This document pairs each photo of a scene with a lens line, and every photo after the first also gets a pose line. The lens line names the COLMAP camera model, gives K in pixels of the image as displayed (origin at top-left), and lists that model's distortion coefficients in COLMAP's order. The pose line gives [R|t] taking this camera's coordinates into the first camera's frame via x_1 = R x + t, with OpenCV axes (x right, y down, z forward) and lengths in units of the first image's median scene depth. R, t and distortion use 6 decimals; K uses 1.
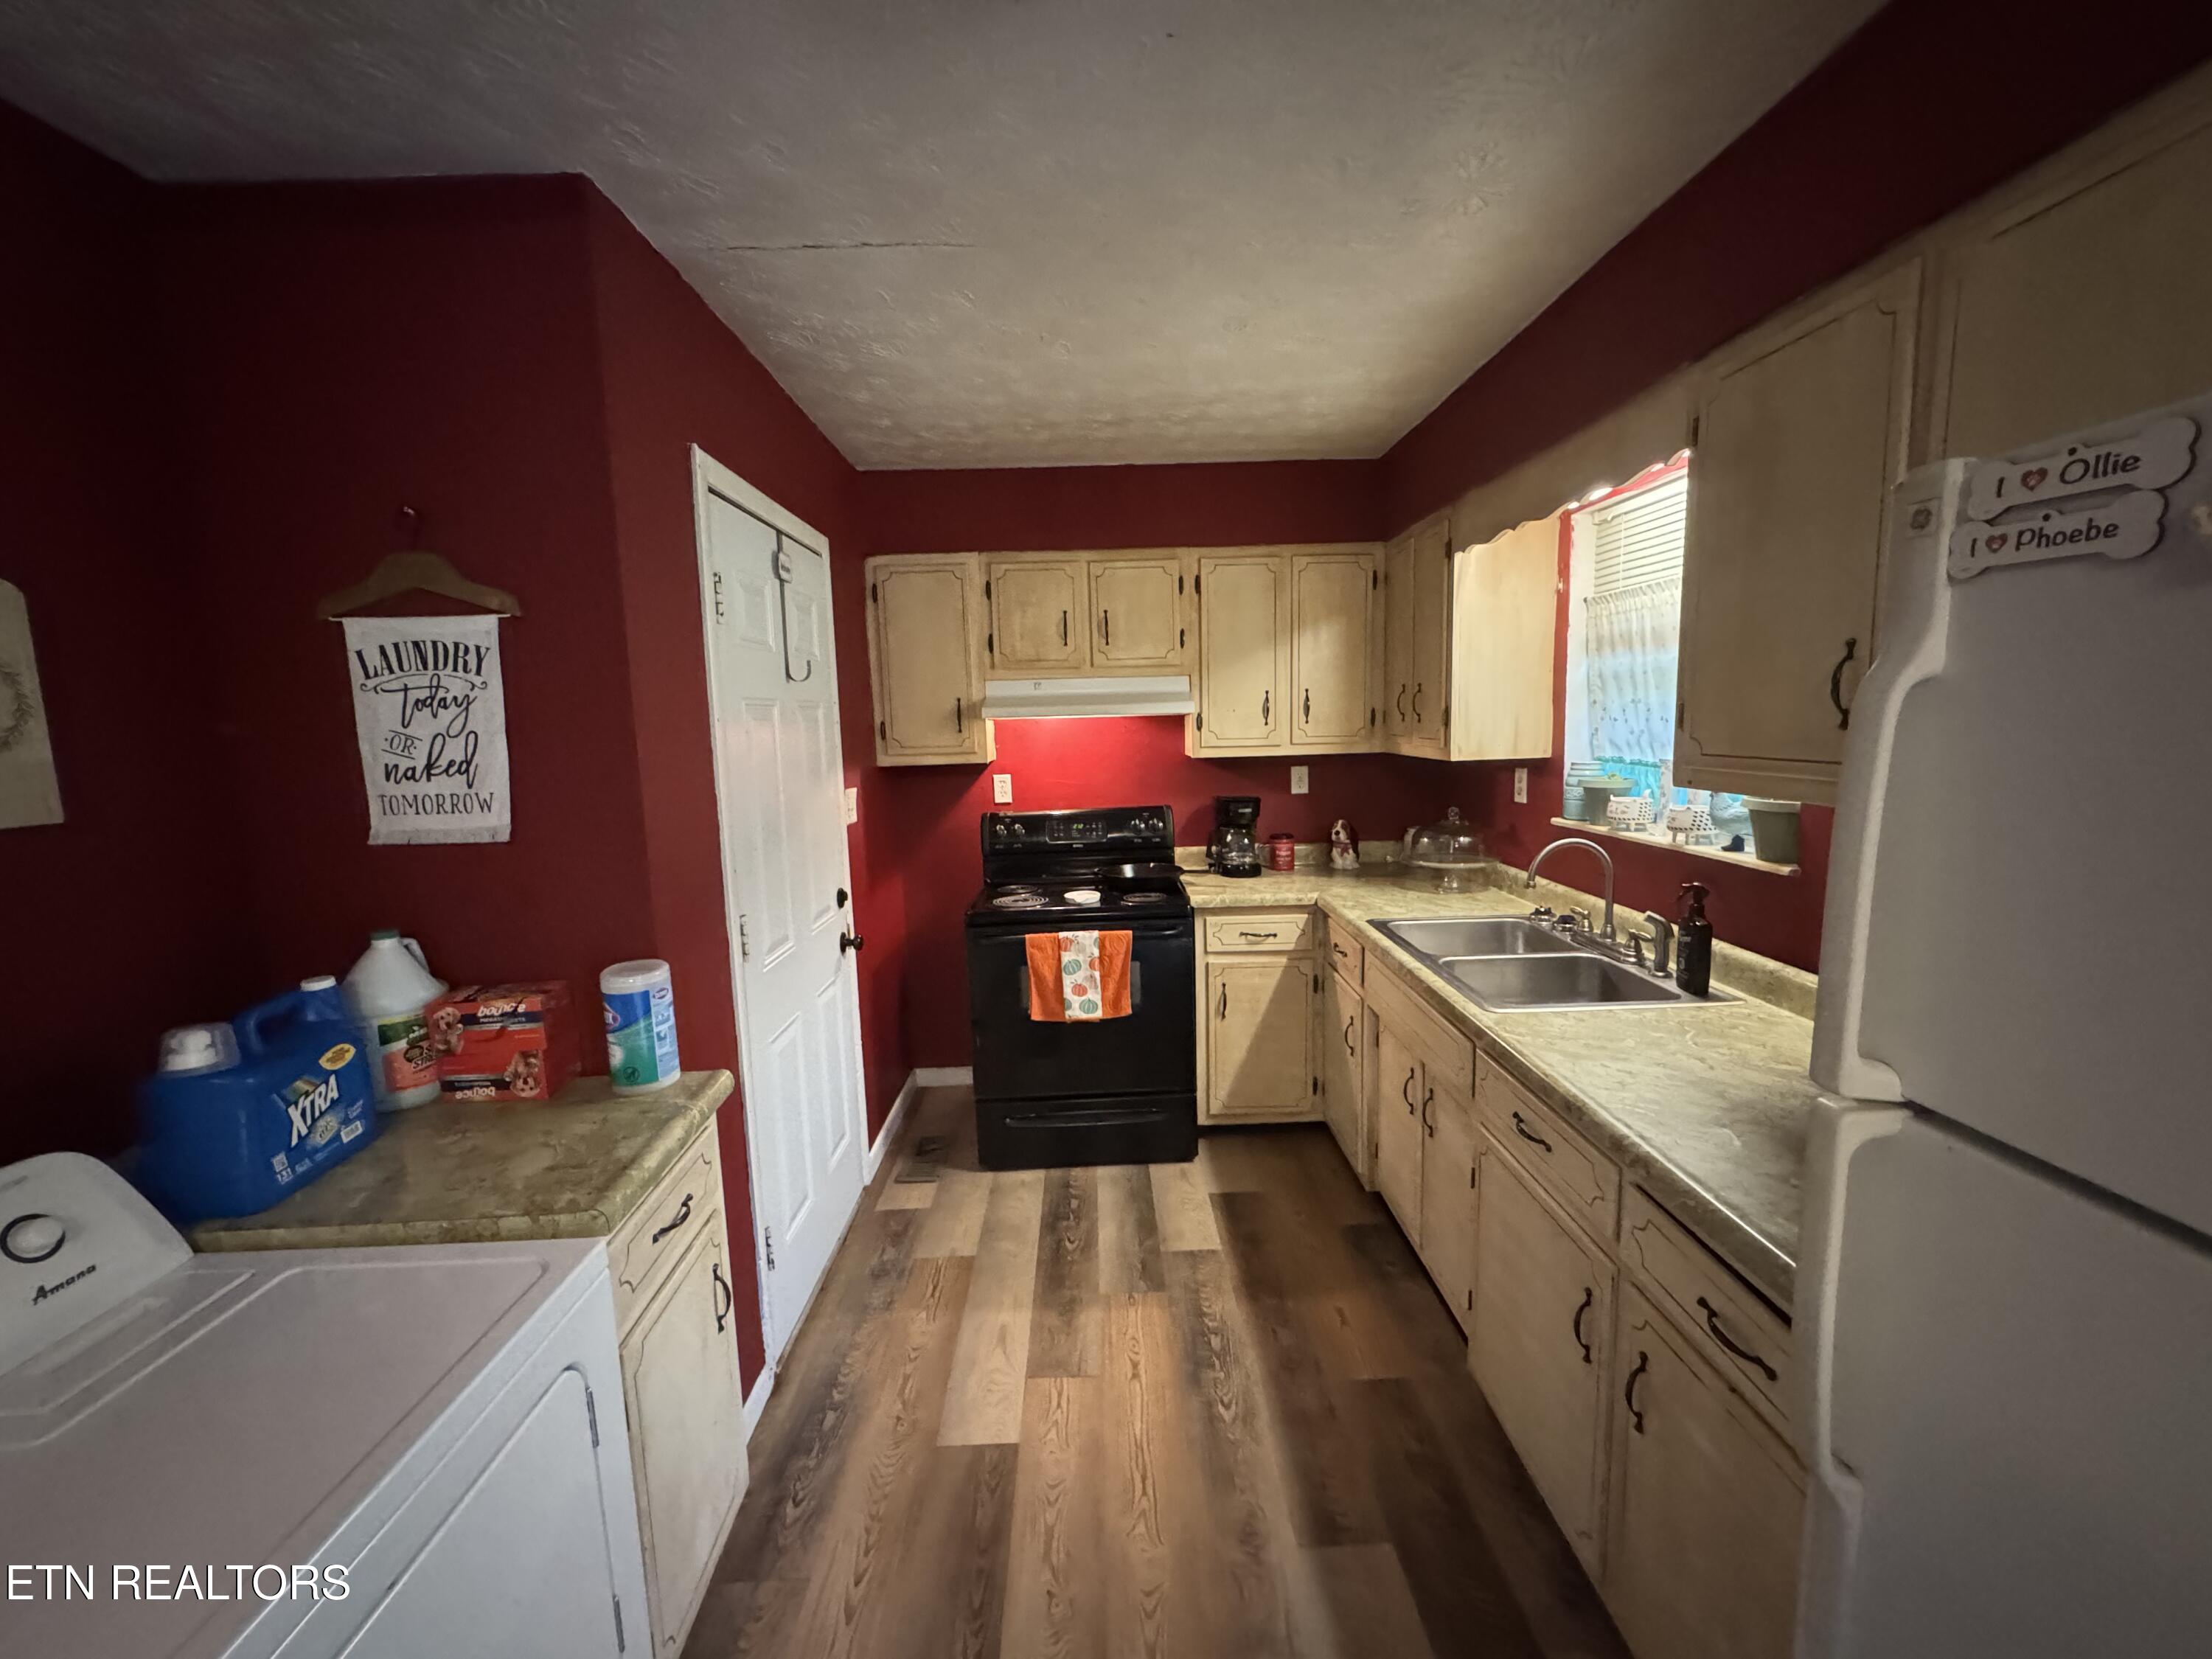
lens RADIAL K [[878.8, 0, 1109.3], [0, 878.8, 832.5], [0, 0, 1]] dist [-0.002788, 0.000737]
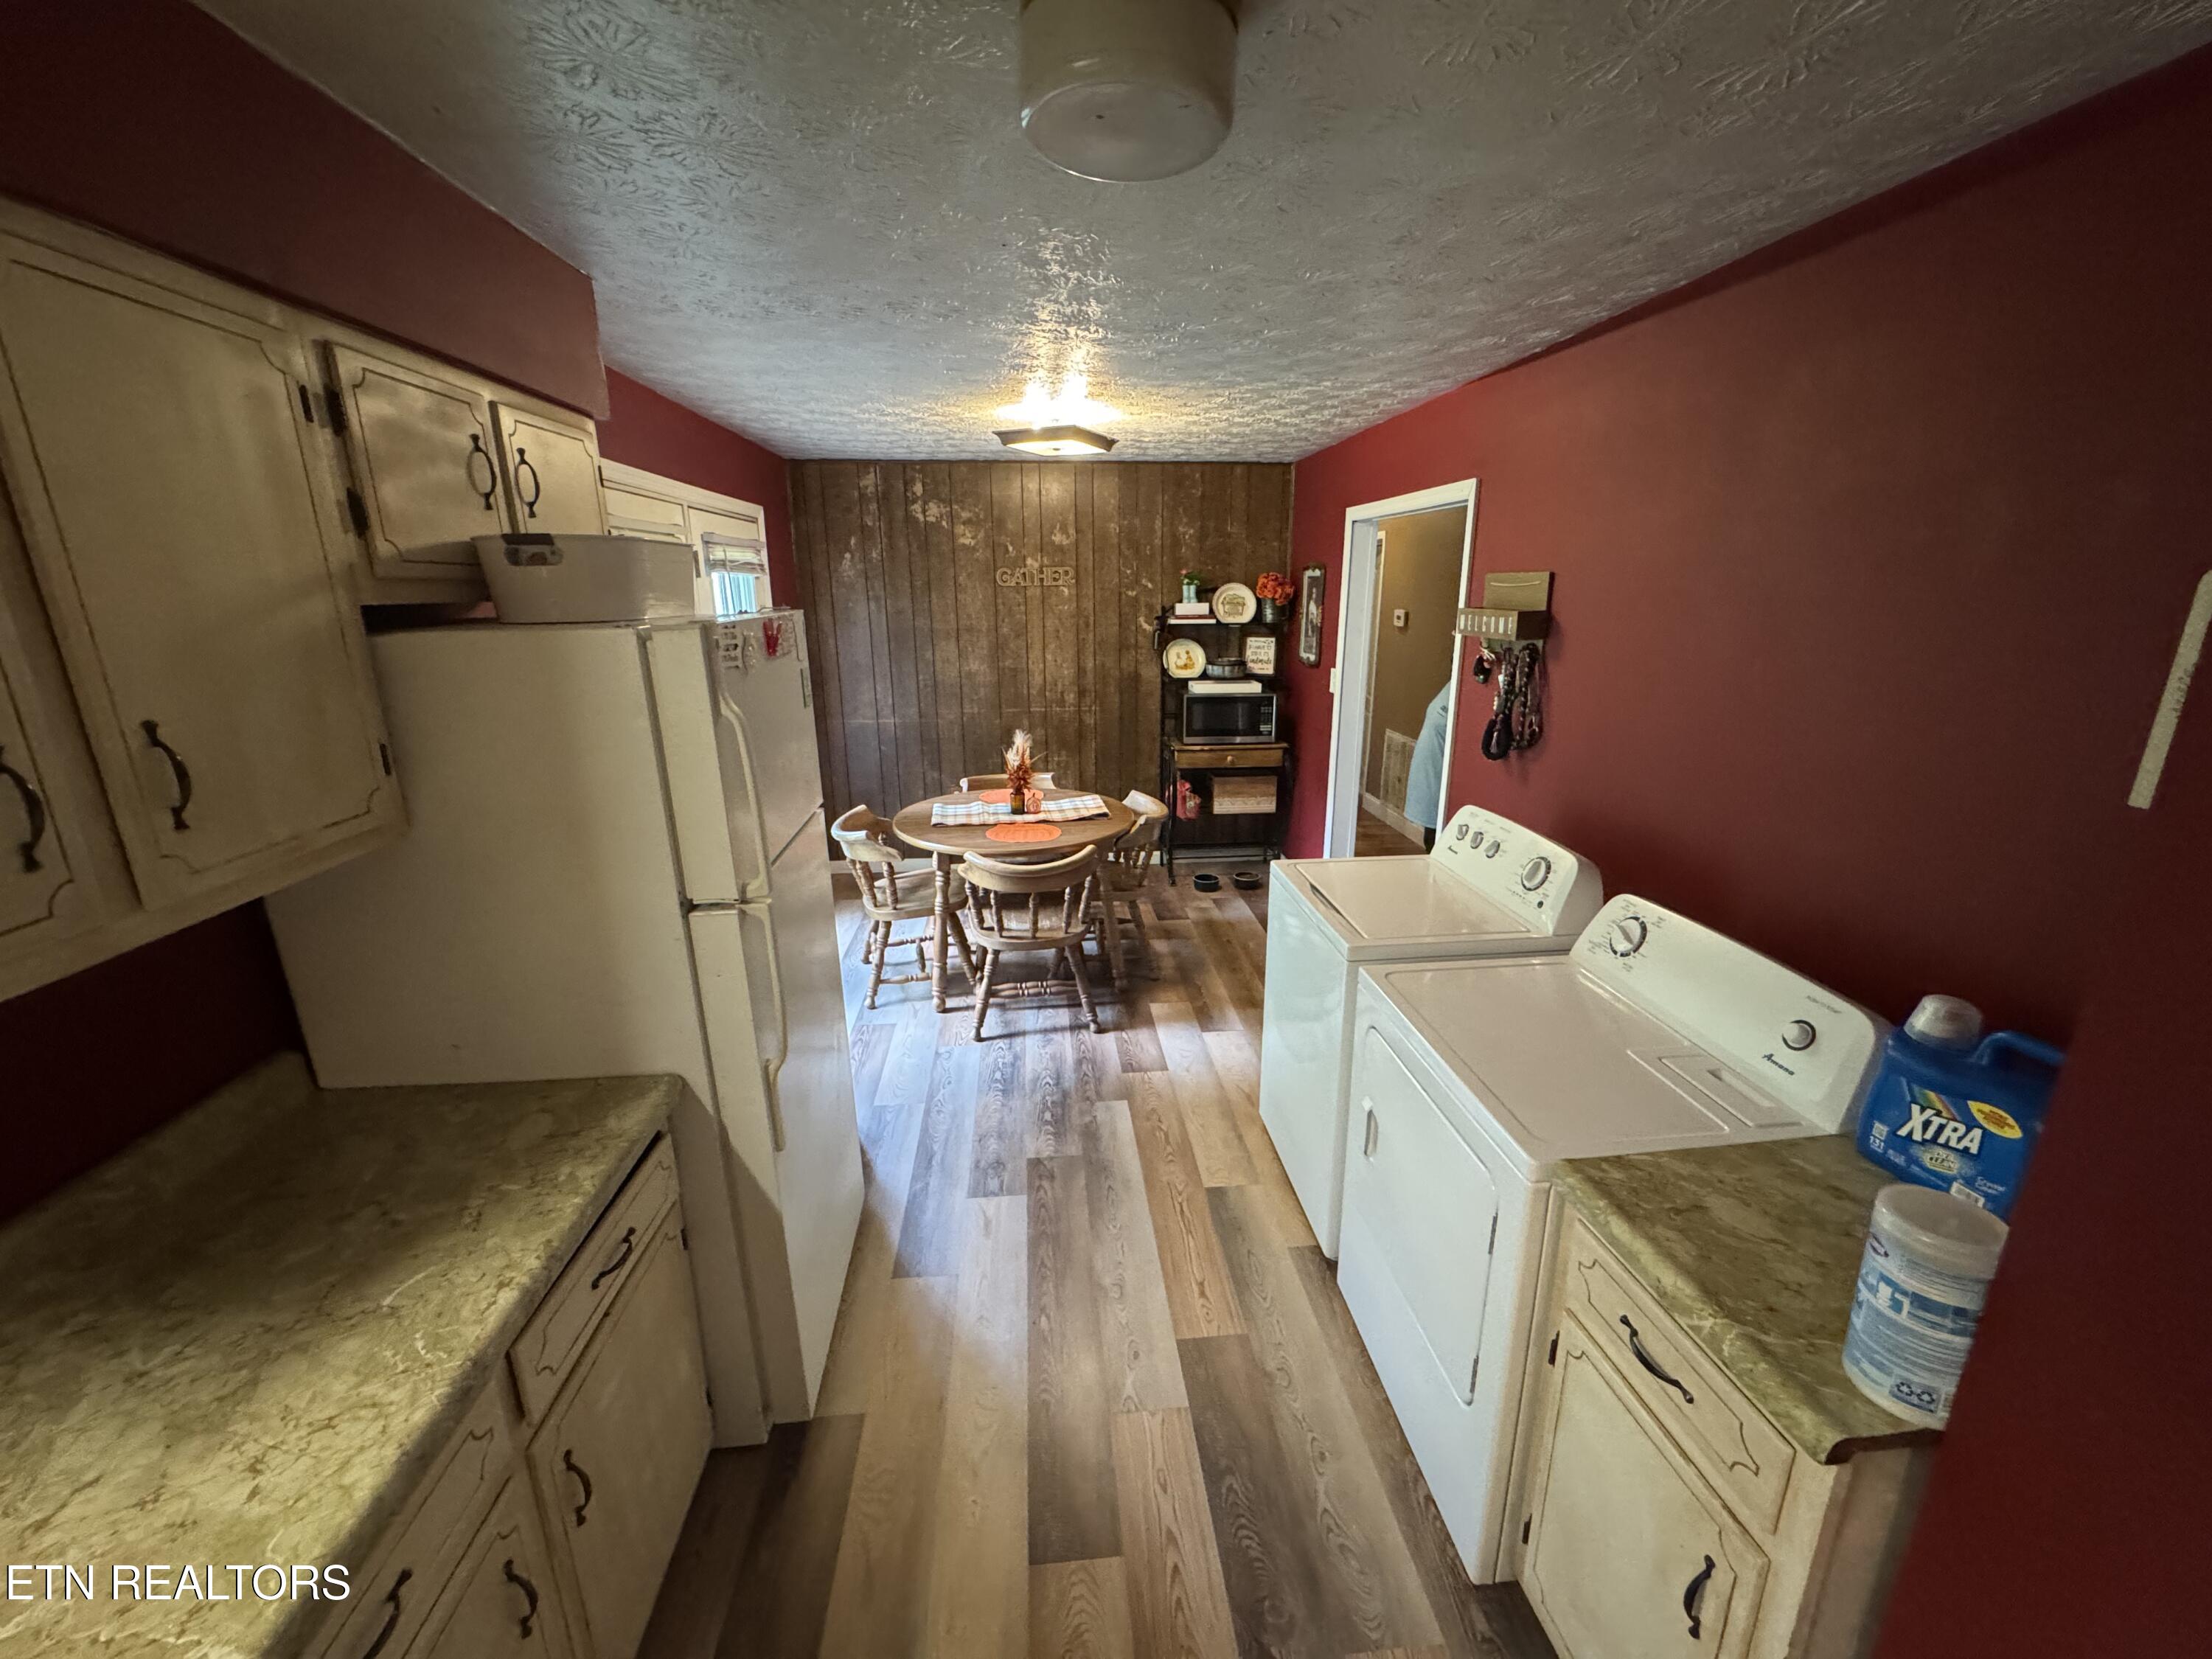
lens RADIAL K [[878.8, 0, 1105.2], [0, 878.8, 831.1], [0, 0, 1]] dist [-0.002788, 0.000737]
pose [[-0.997383, 0.052503, -0.049706, 0.021232], [0.028643, 0.918185, 0.395116, -0.215829], [0.066384, 0.392658, -0.917286, 0.921736]]
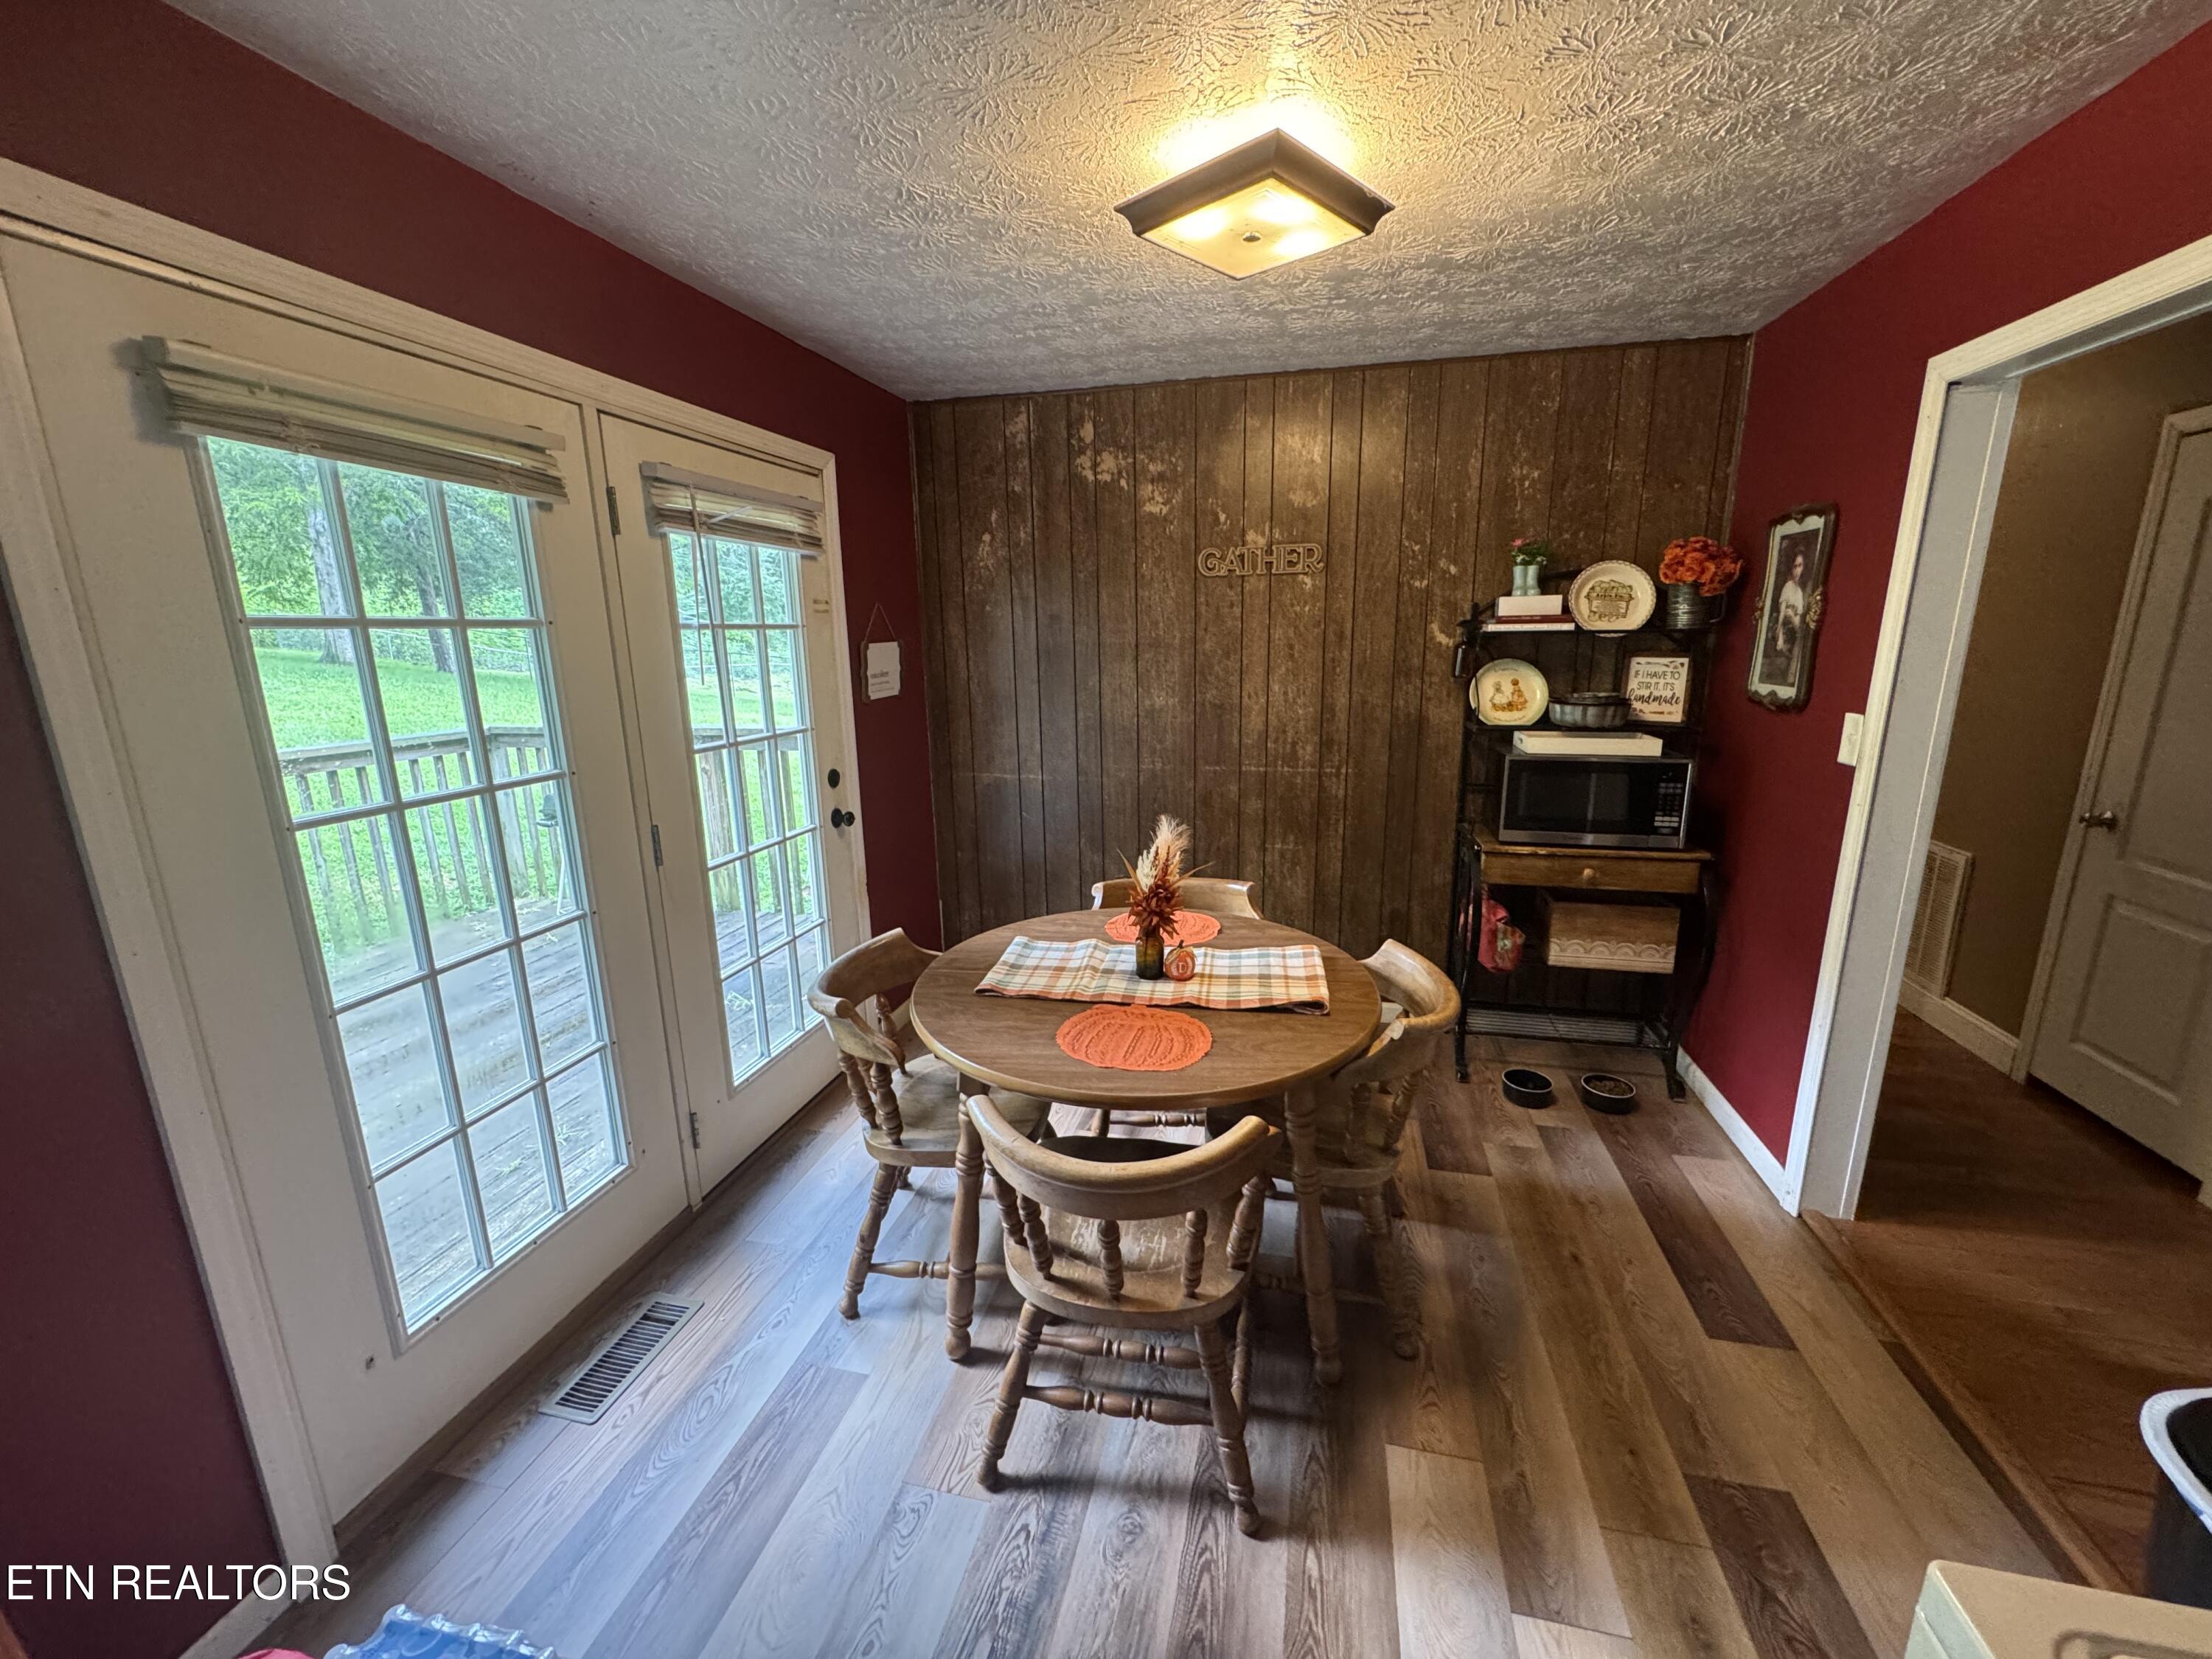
lens RADIAL K [[878.8, 0, 1108.7], [0, 878.8, 831.8], [0, 0, 1]] dist [-0.002788, 0.000737]
pose [[-0.964810, -0.012704, 0.262641, -0.089534], [0.079047, 0.938618, 0.335779, -0.014072], [-0.250785, 0.344724, -0.904584, 0.083866]]
